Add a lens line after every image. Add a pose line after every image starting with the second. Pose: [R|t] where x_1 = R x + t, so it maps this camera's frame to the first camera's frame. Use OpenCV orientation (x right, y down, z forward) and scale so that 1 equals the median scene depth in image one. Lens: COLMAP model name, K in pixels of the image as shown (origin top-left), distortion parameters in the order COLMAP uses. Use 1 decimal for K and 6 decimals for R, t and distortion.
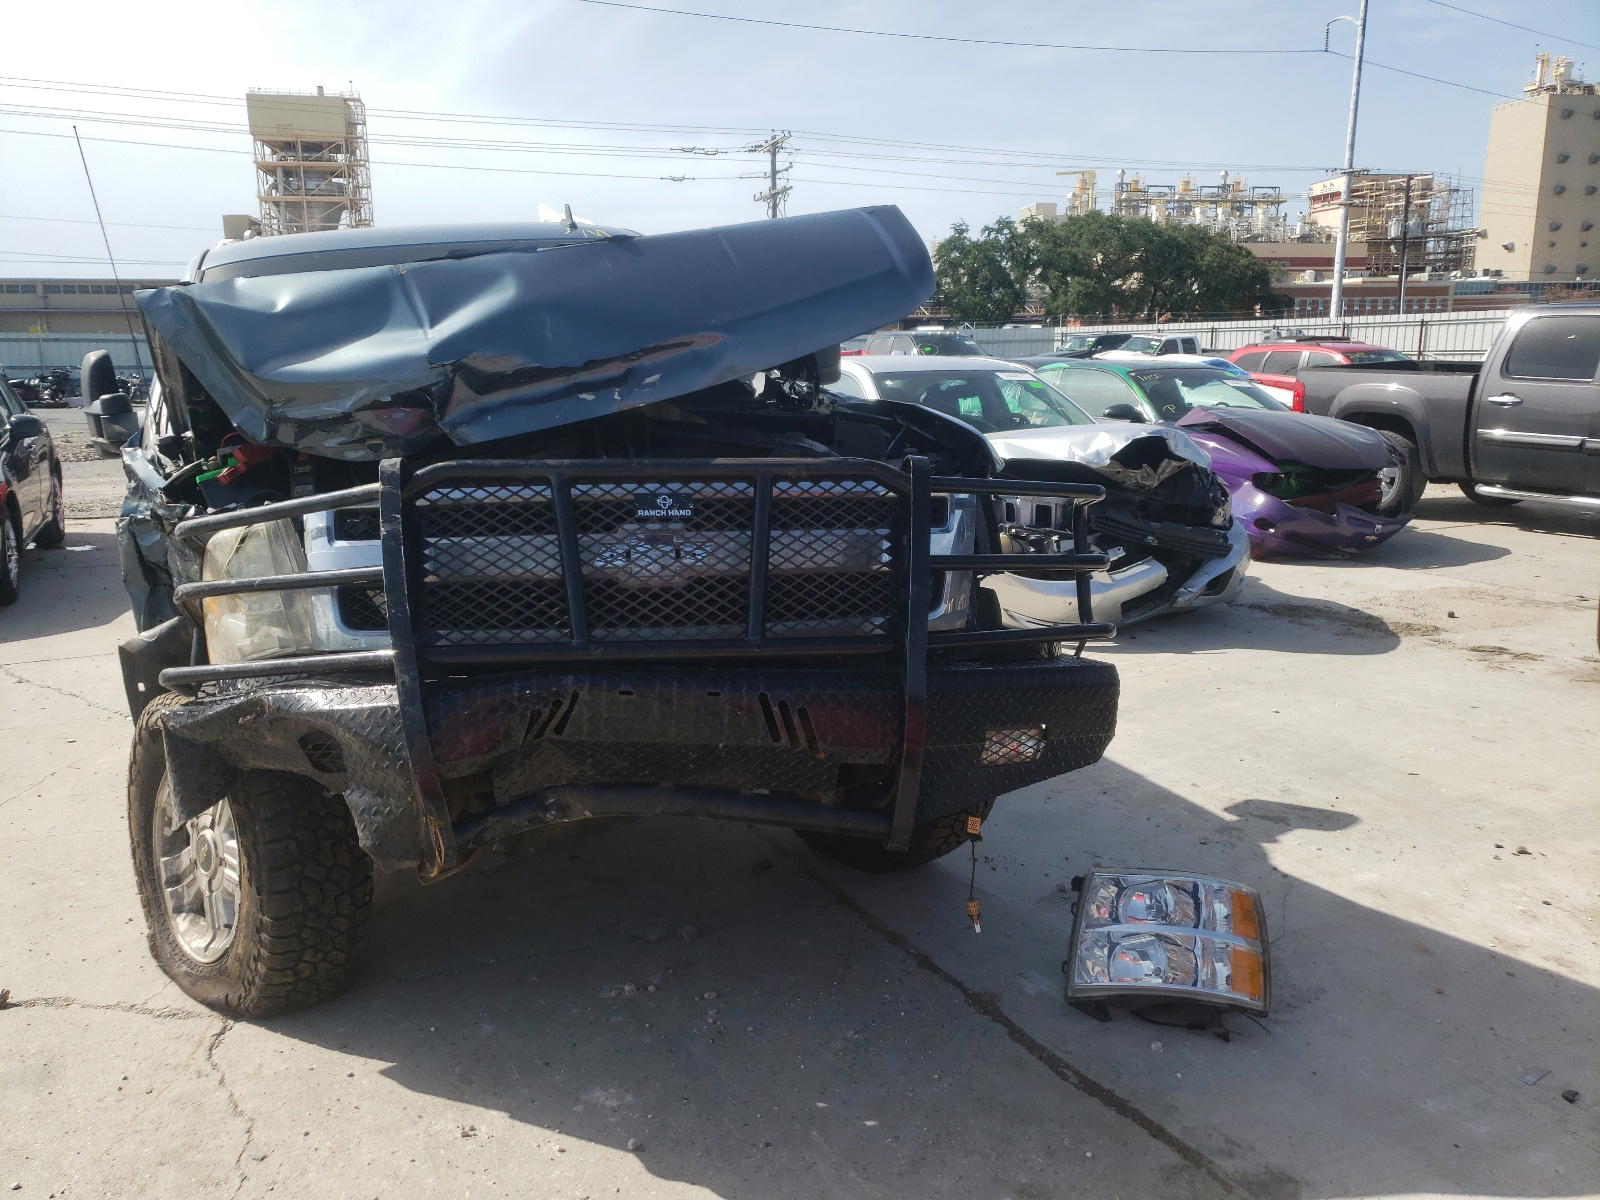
lens RADIAL K [[1237.2, 0, 809.8], [0, 1237.2, 615.5], [0, 0, 1]] dist [0.046122, -0.012418]
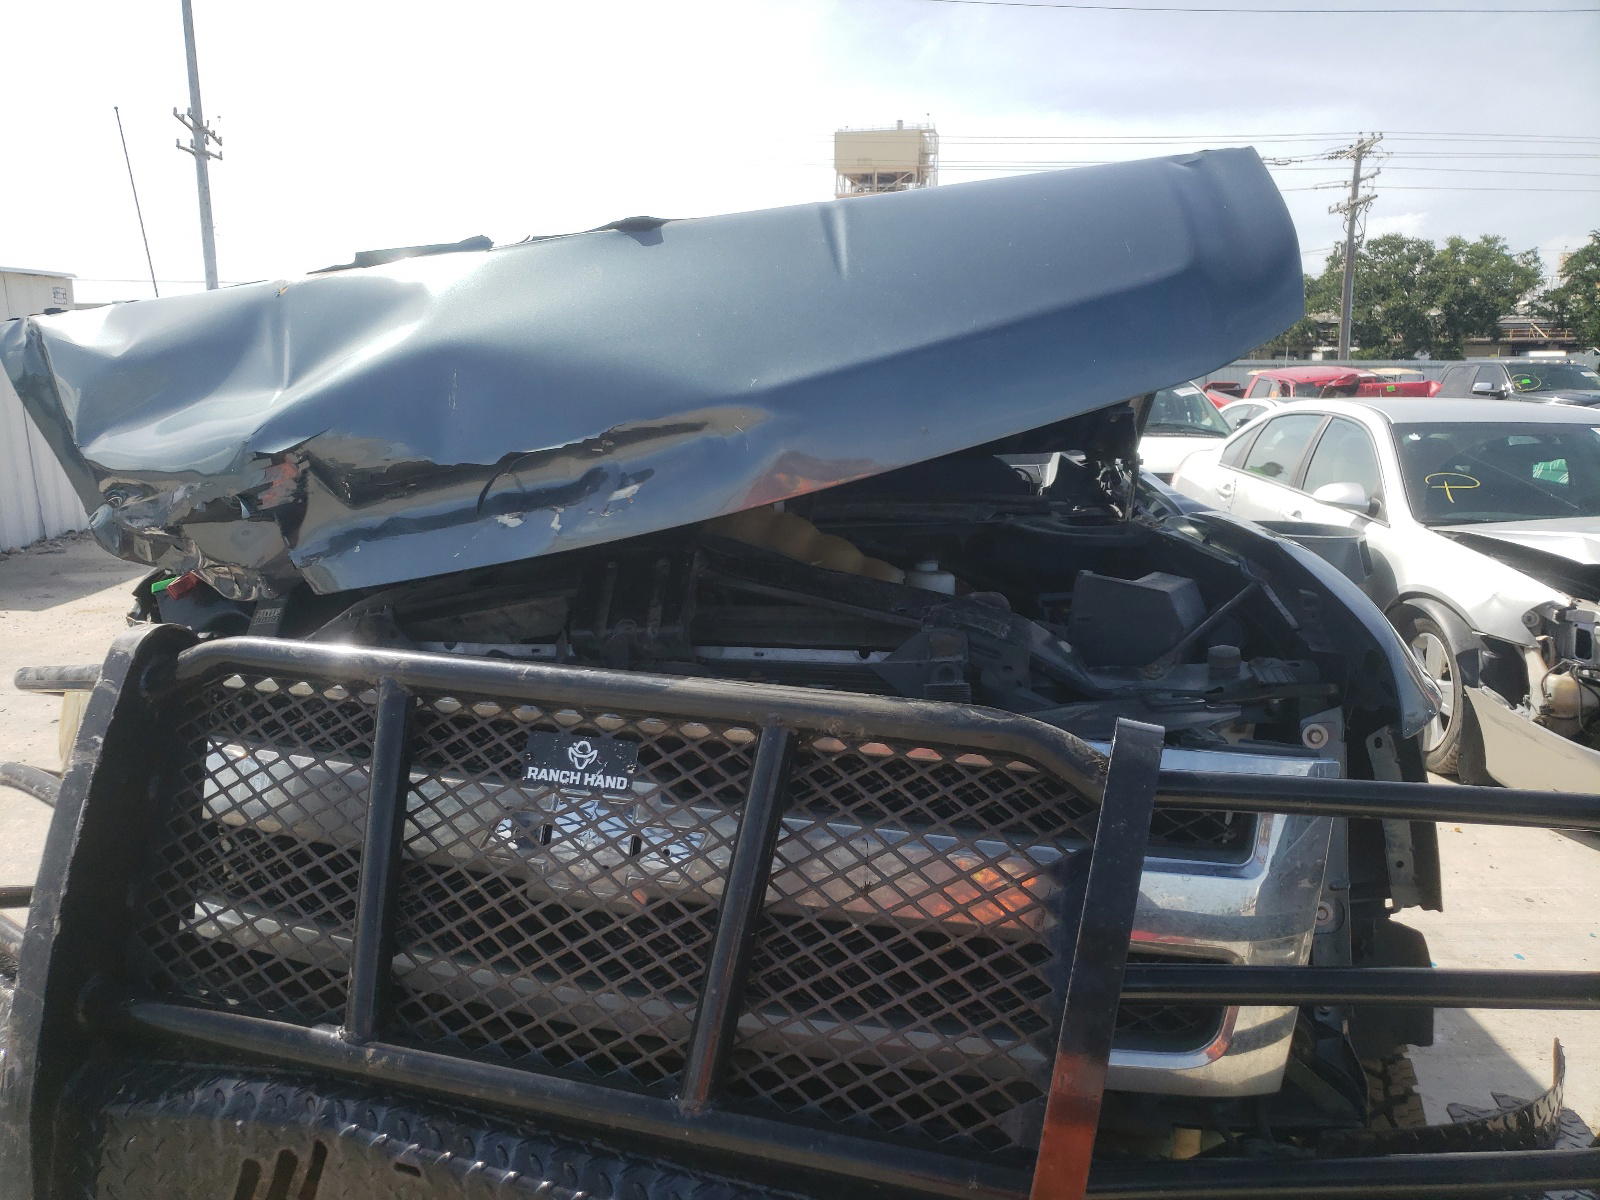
lens RADIAL K [[1274.4, 0, 800.0], [0, 1274.4, 600.0], [0, 0, 1]] dist [-0.038829, 0.130737]
pose [[0.910141, 0.095886, -0.403051, 0.053988], [-0.108686, 0.994036, -0.008946, -0.055143], [0.399789, 0.051948, 0.915134, 0.204426]]
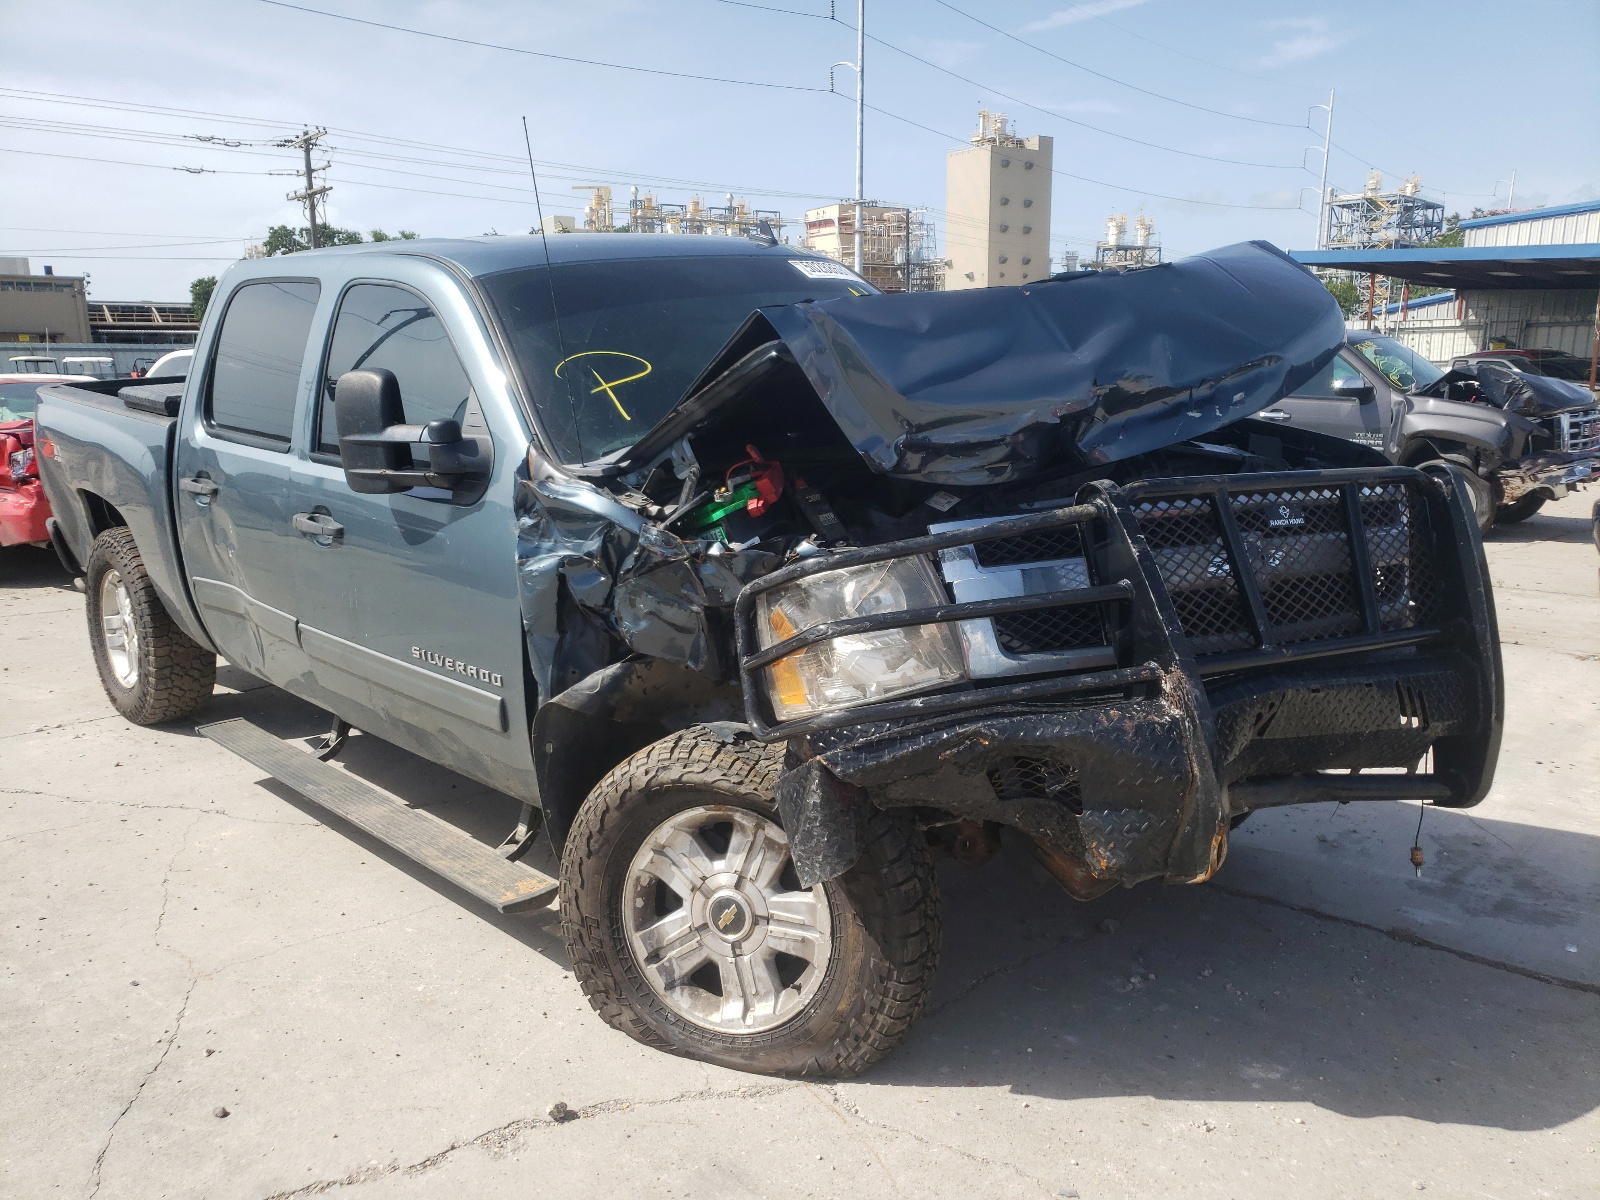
lens RADIAL K [[1274.4, 0, 800.0], [0, 1274.4, 600.0], [0, 0, 1]] dist [-0.038829, 0.130737]
pose [[0.932689, -0.063876, 0.354982, -0.455627], [0.073158, 0.997239, -0.012775, -0.015960], [-0.353185, 0.037885, 0.934786, 0.059550]]
